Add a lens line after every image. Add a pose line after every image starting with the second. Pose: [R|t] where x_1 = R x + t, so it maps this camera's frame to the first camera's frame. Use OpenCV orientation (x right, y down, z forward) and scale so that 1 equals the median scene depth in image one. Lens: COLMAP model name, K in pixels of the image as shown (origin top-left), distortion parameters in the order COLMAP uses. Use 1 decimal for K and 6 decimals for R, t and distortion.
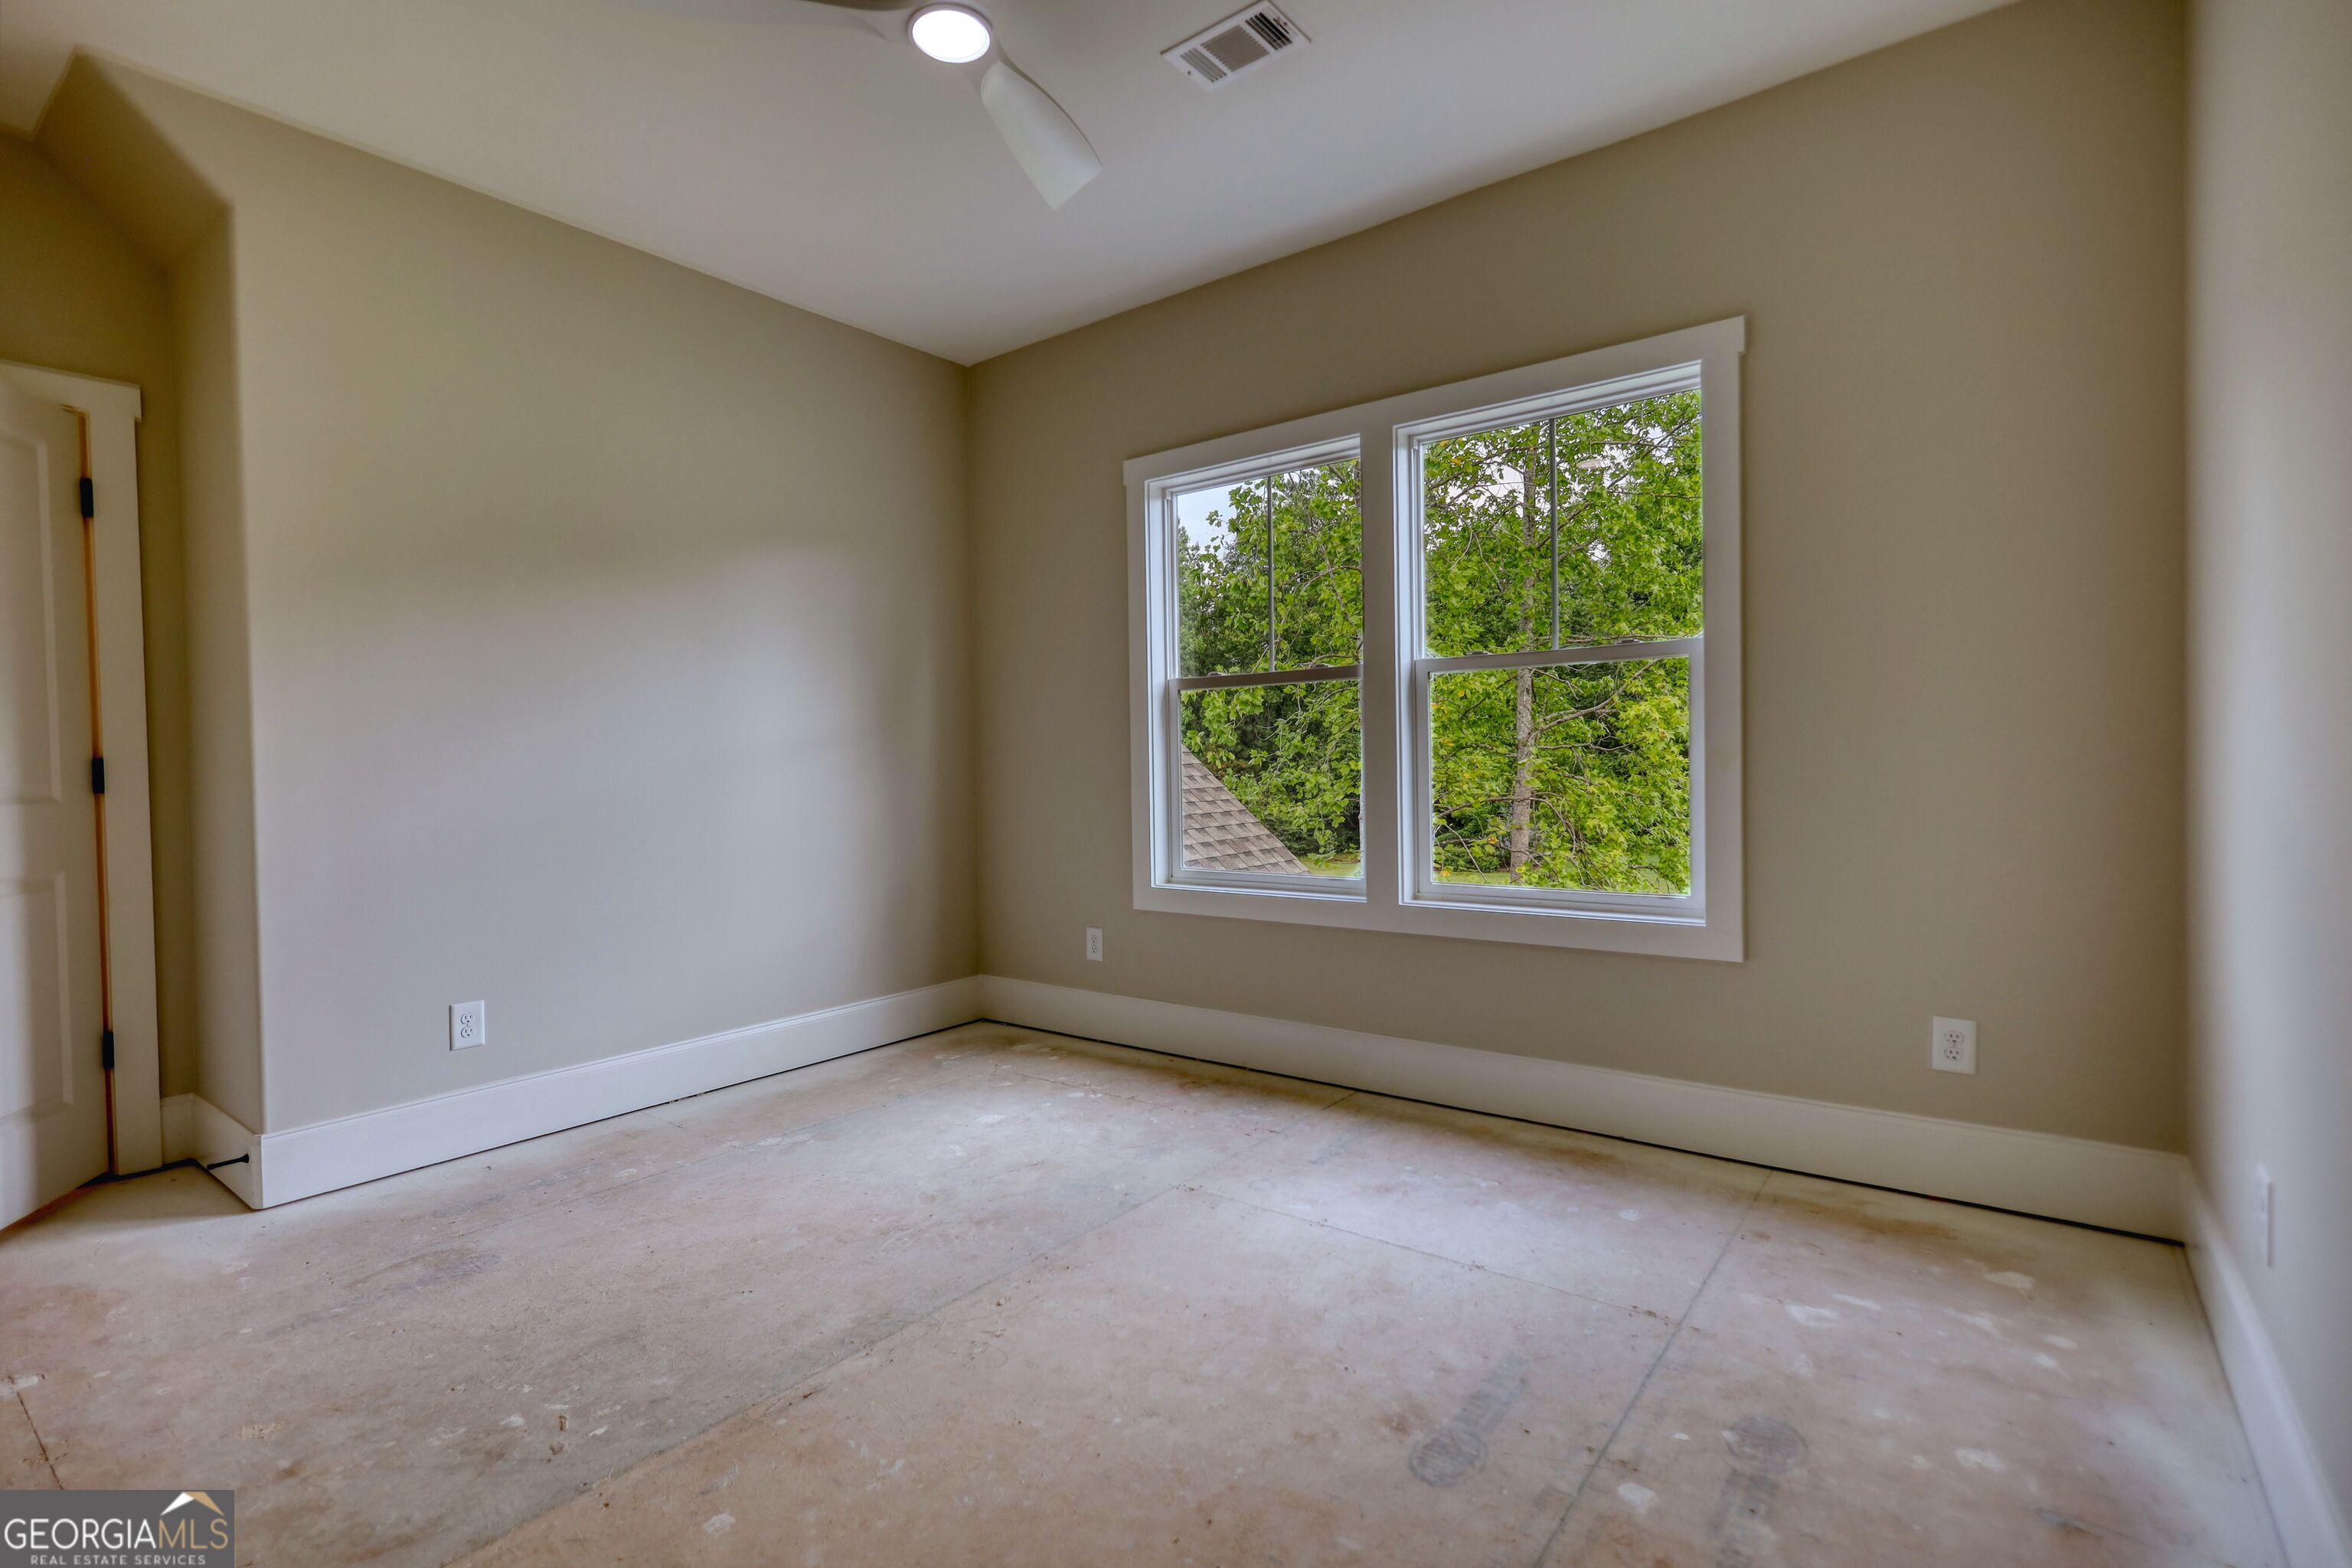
lens RADIAL K [[1090.3, 0, 1157.6], [0, 1090.3, 777.0], [0, 0, 1]] dist [0.002259, 0.001194]
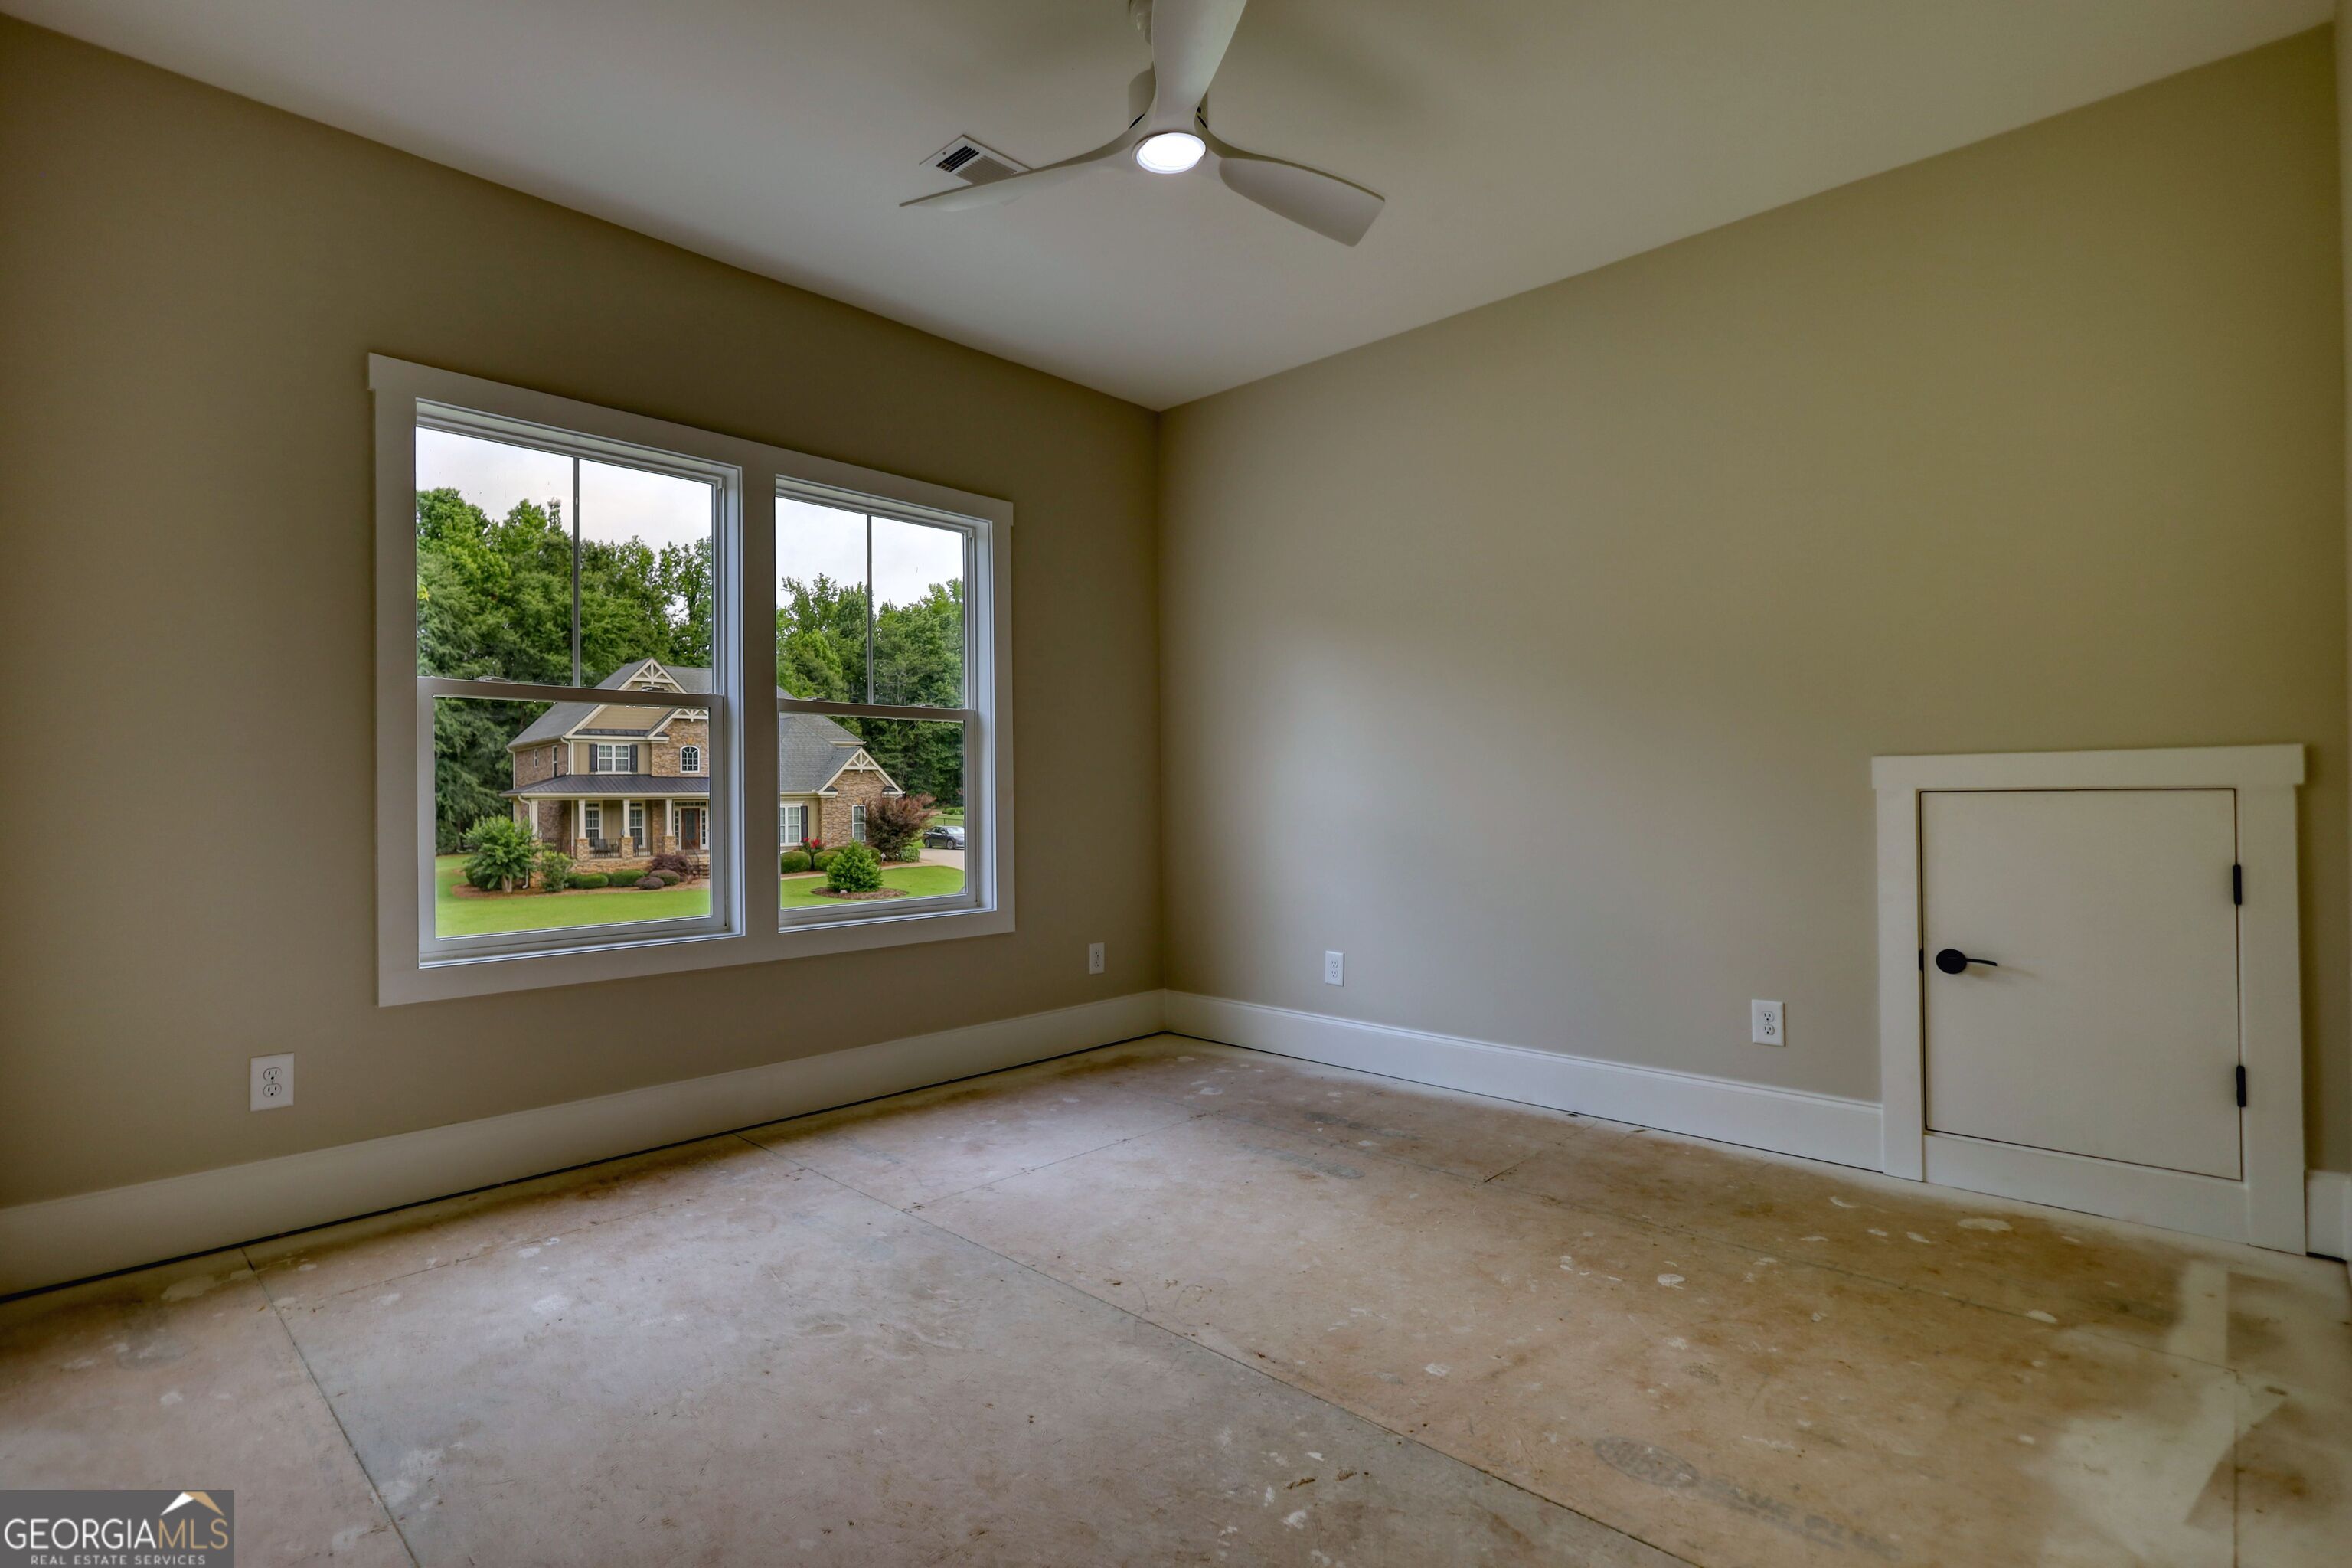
lens RADIAL K [[1090.3, 0, 1157.3], [0, 1090.3, 780.5], [0, 0, 1]] dist [0.002259, 0.001194]
pose [[0.130208, 0.030471, 0.991018, -0.964579], [0.022359, 0.999183, -0.033660, 0.020577], [-0.991235, 0.026541, 0.129420, 0.640636]]
